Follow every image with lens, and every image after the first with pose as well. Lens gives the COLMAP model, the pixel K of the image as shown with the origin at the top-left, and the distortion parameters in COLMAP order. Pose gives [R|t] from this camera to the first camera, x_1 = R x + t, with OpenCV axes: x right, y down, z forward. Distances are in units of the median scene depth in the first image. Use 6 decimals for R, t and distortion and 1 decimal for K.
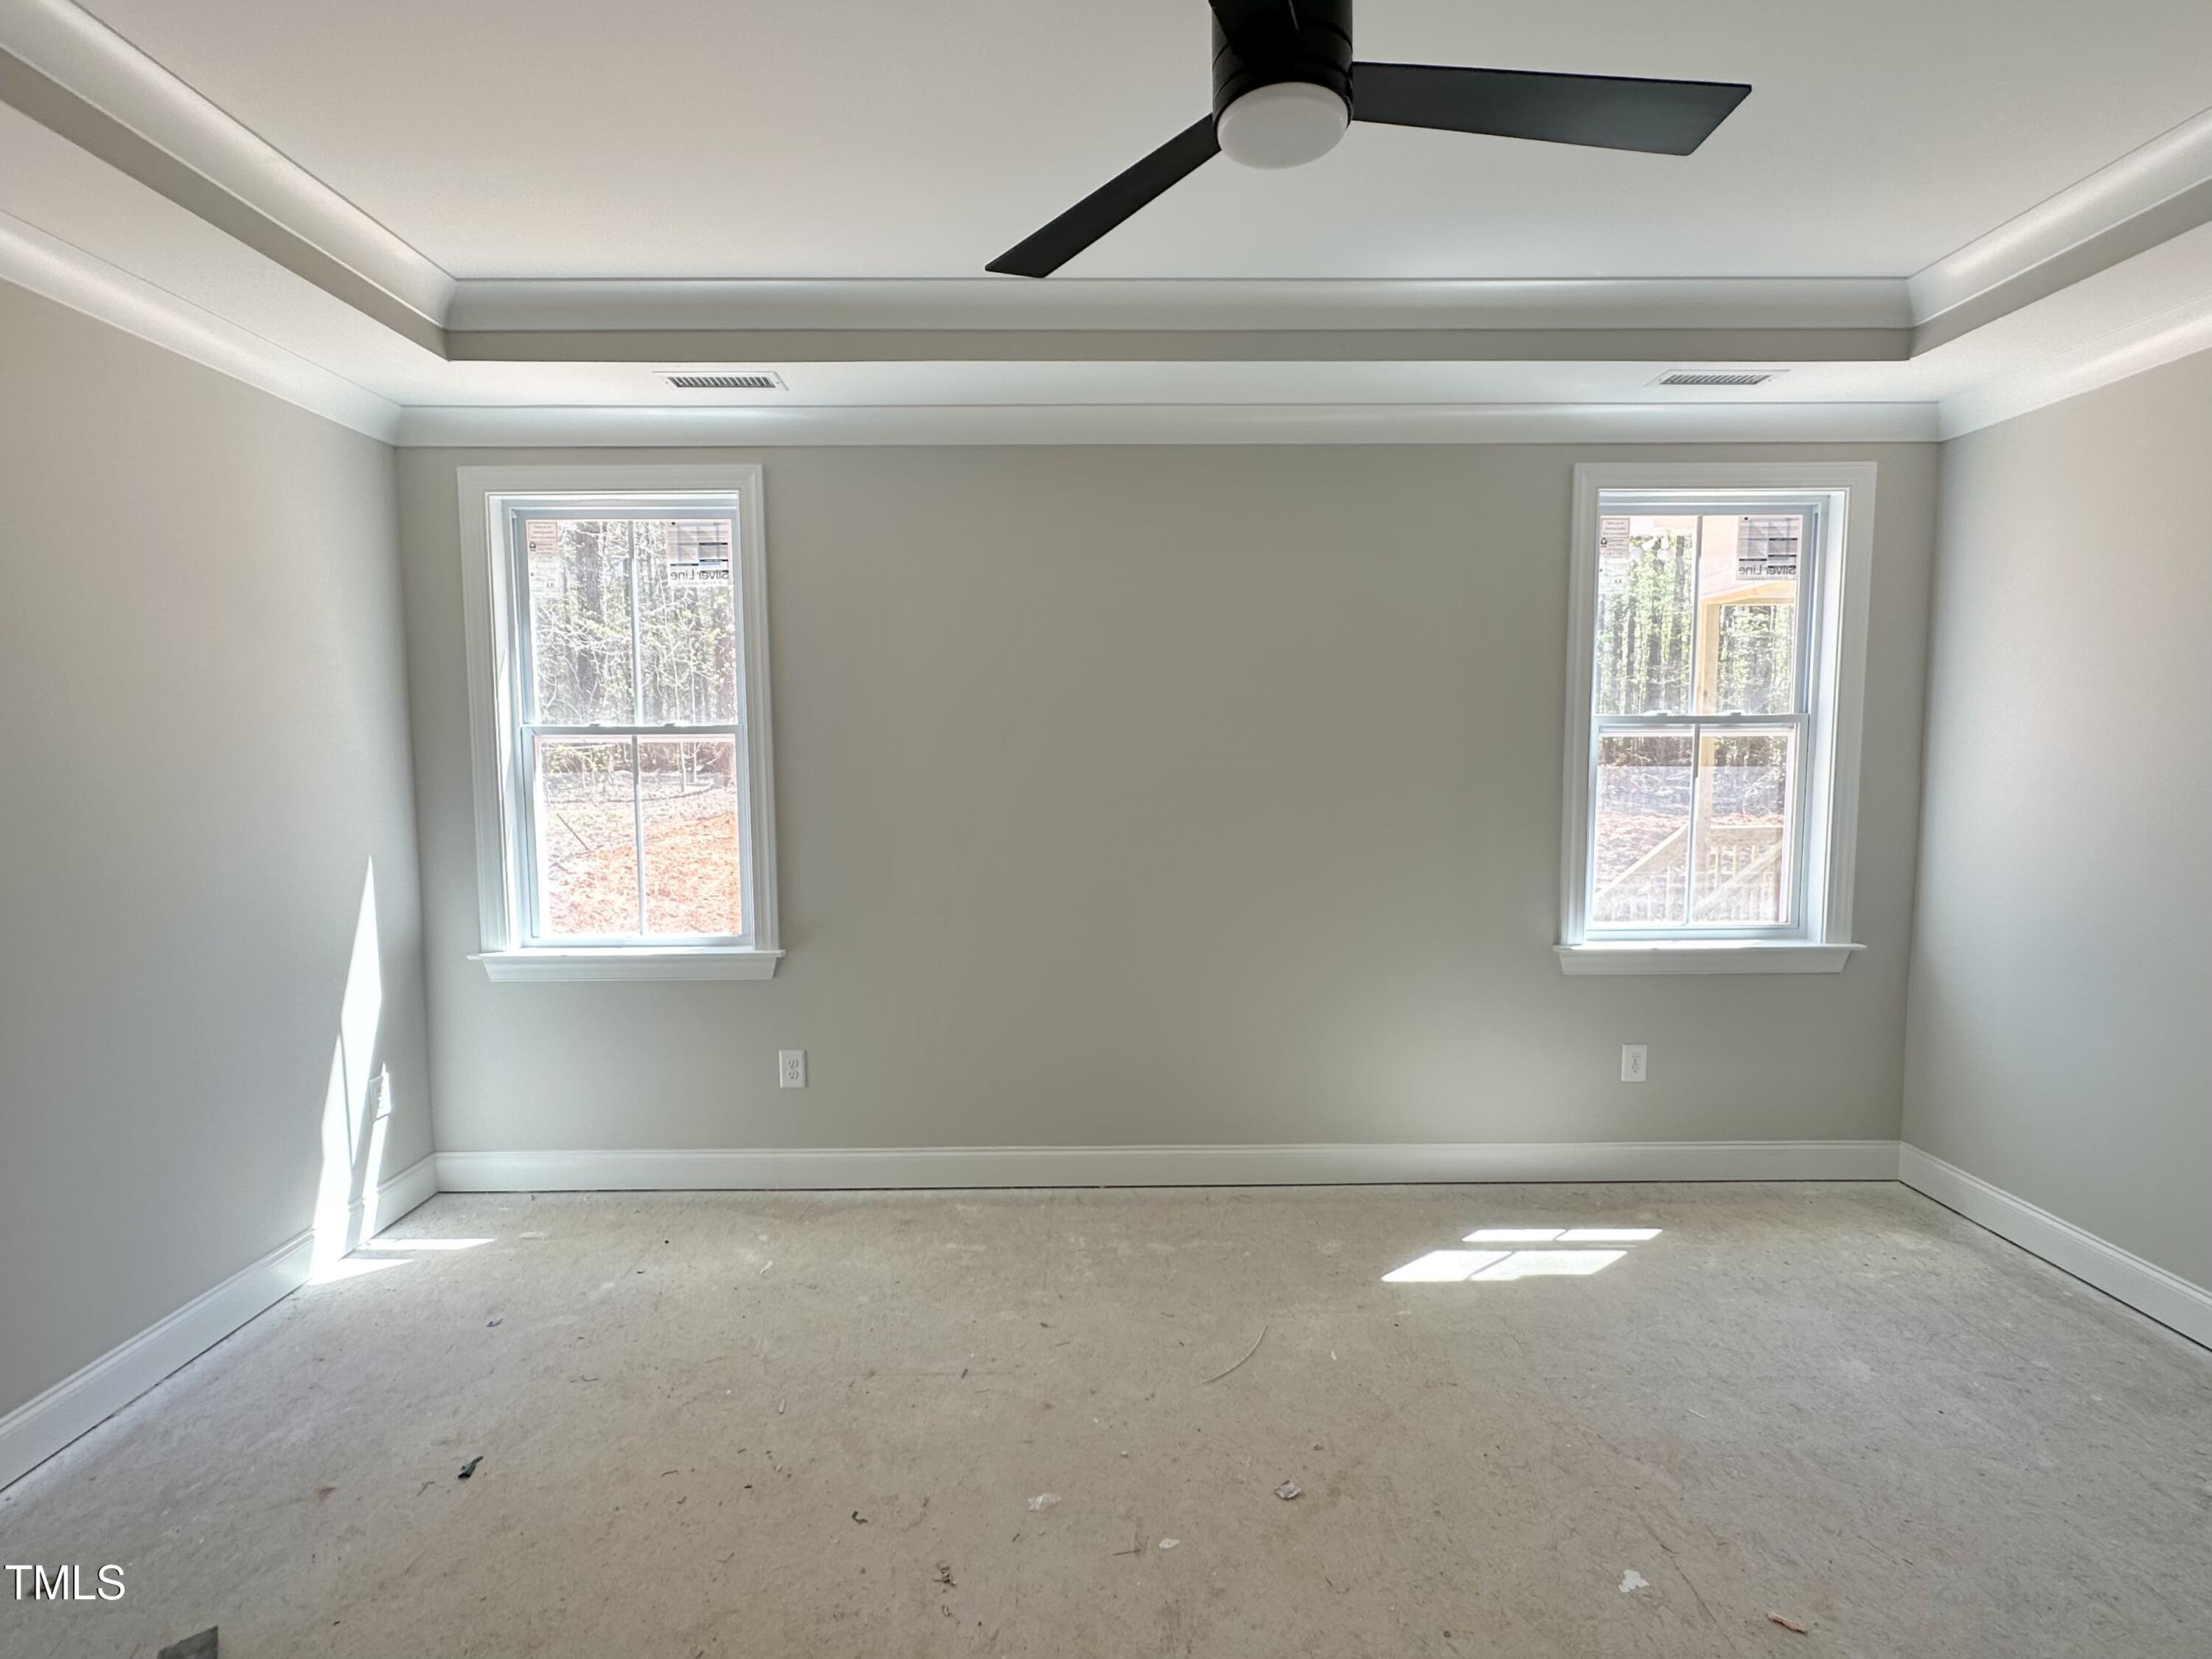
lens RADIAL K [[1059.6, 0, 1106.0], [0, 1059.6, 829.5], [0, 0, 1]] dist [-0.000998, 0.000238]
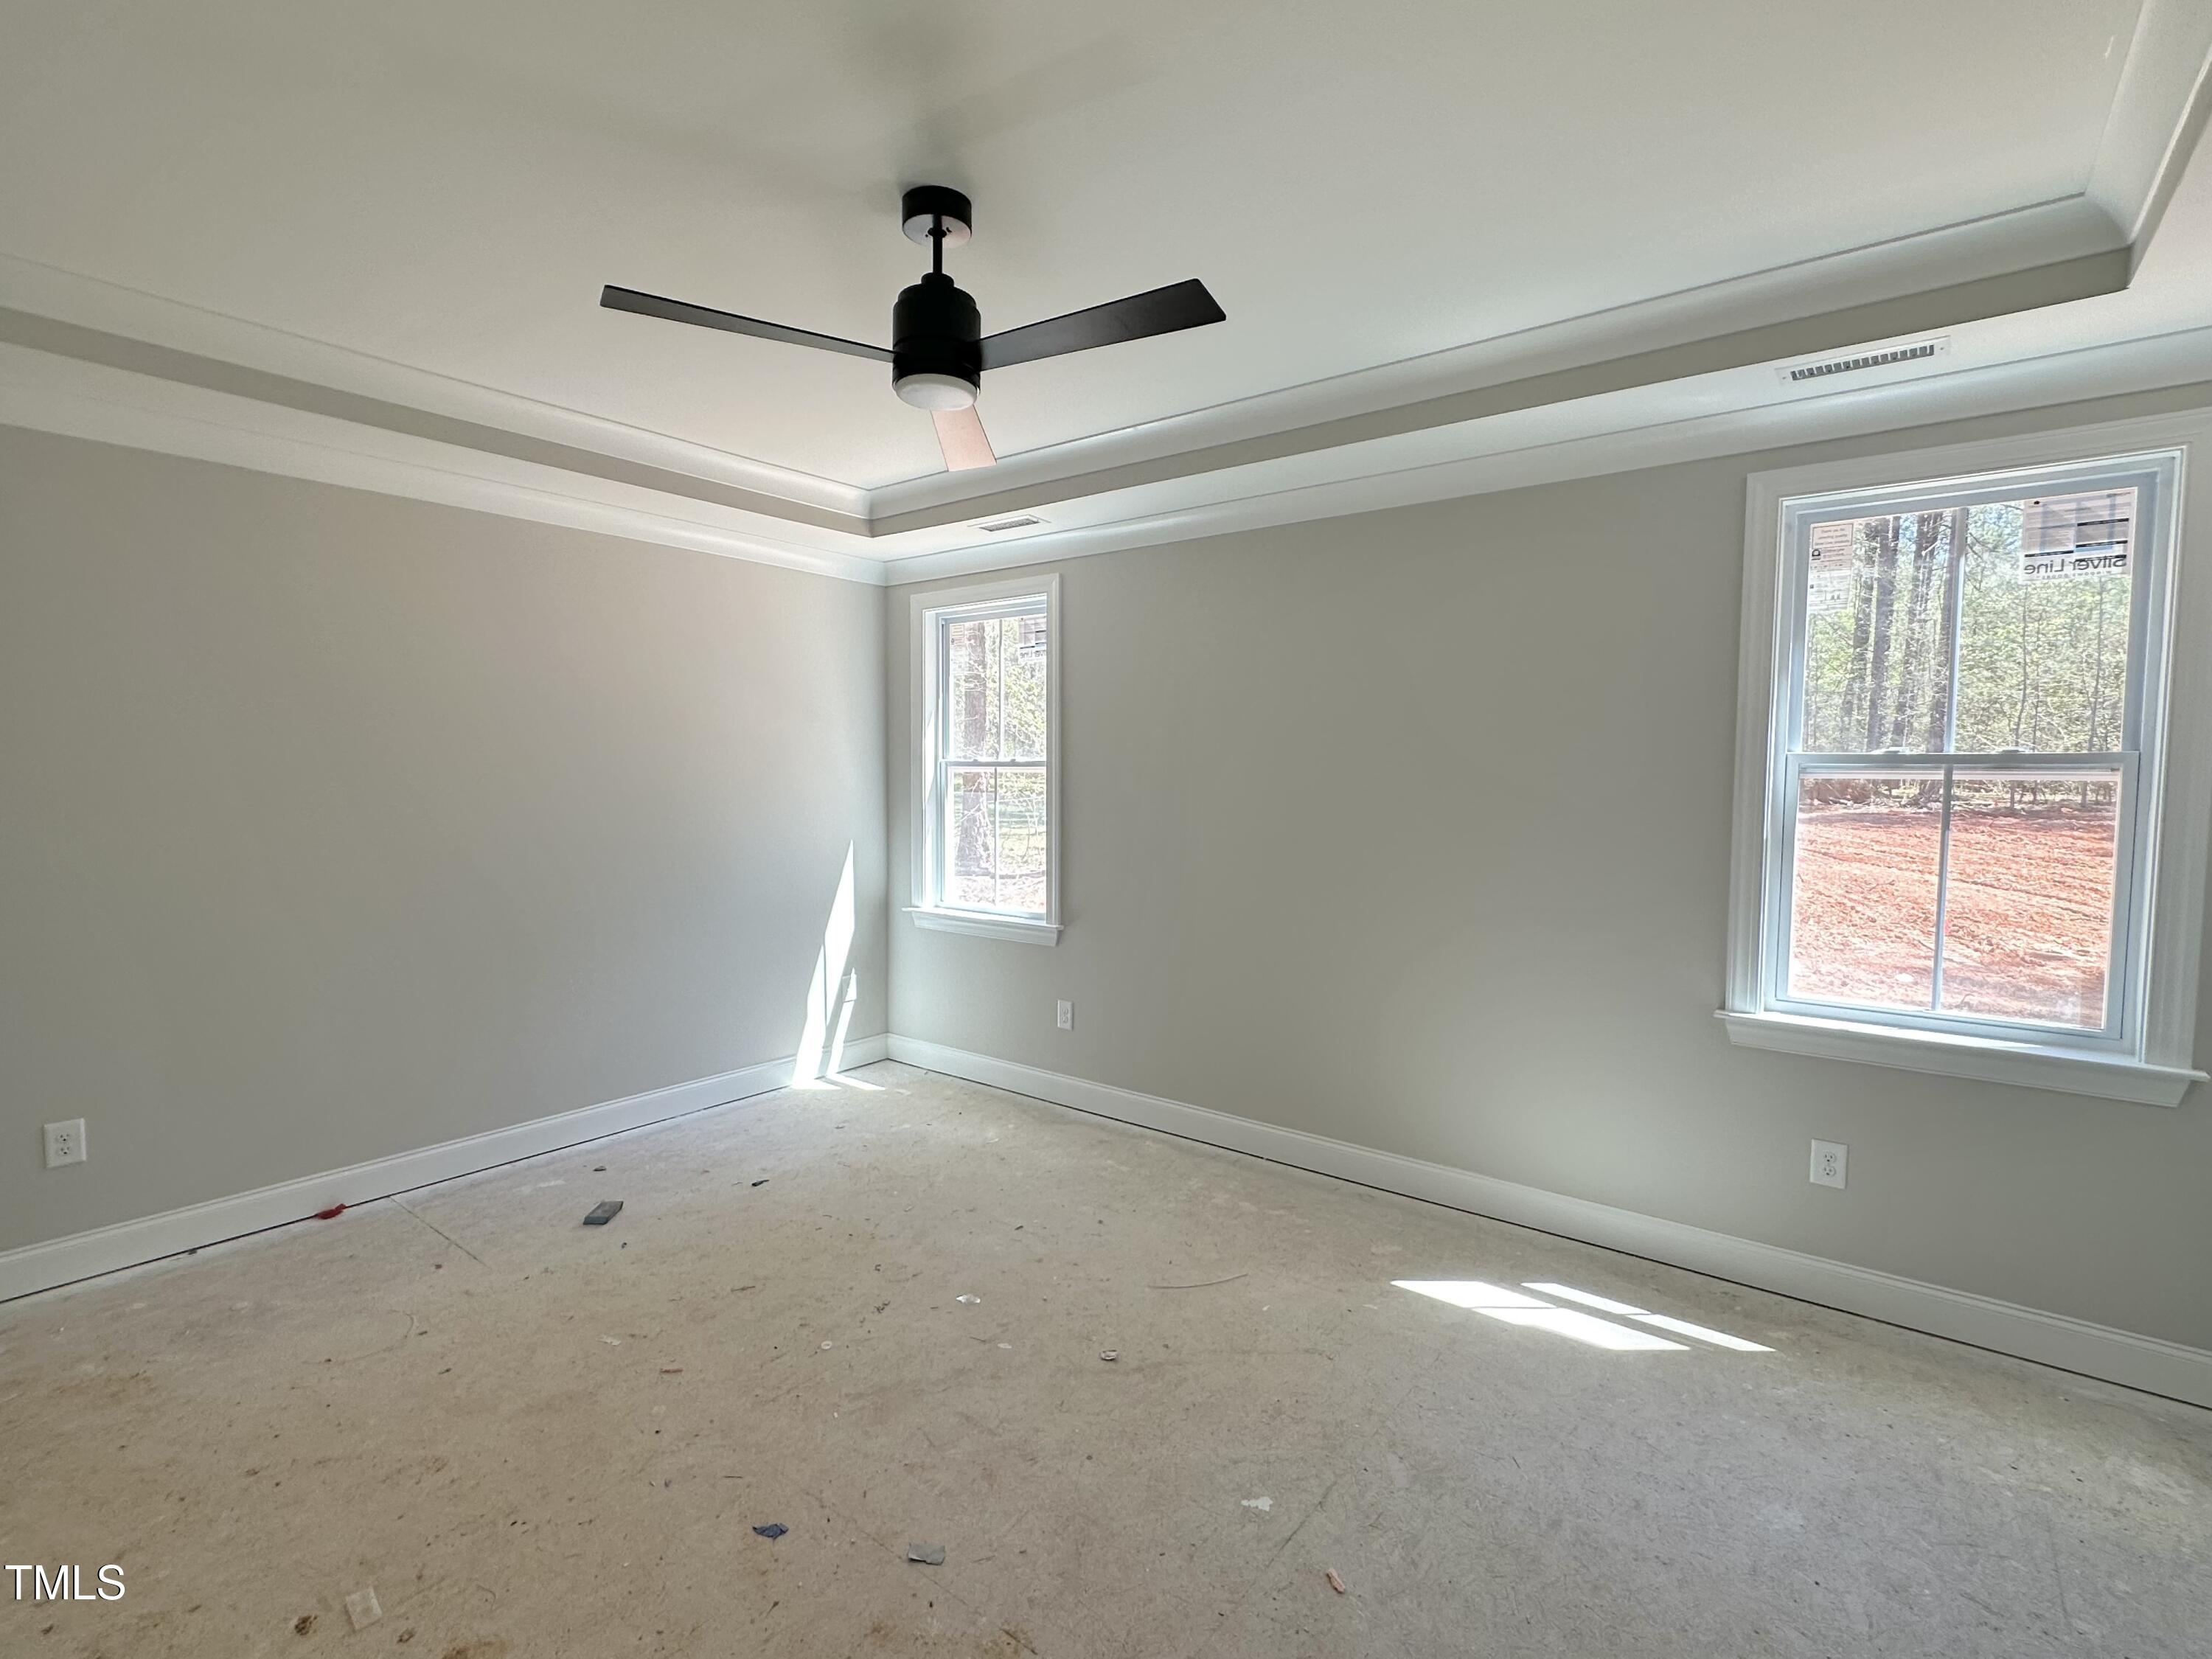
lens RADIAL K [[1040.3, 0, 1106.0], [0, 1040.3, 829.5], [0, 0, 1]] dist [0.000174, -0.000196]
pose [[0.784778, 0.045821, -0.618081, 0.573976], [-0.060516, 0.998163, -0.002840, -0.009376], [0.616815, 0.039632, 0.786110, -0.018831]]
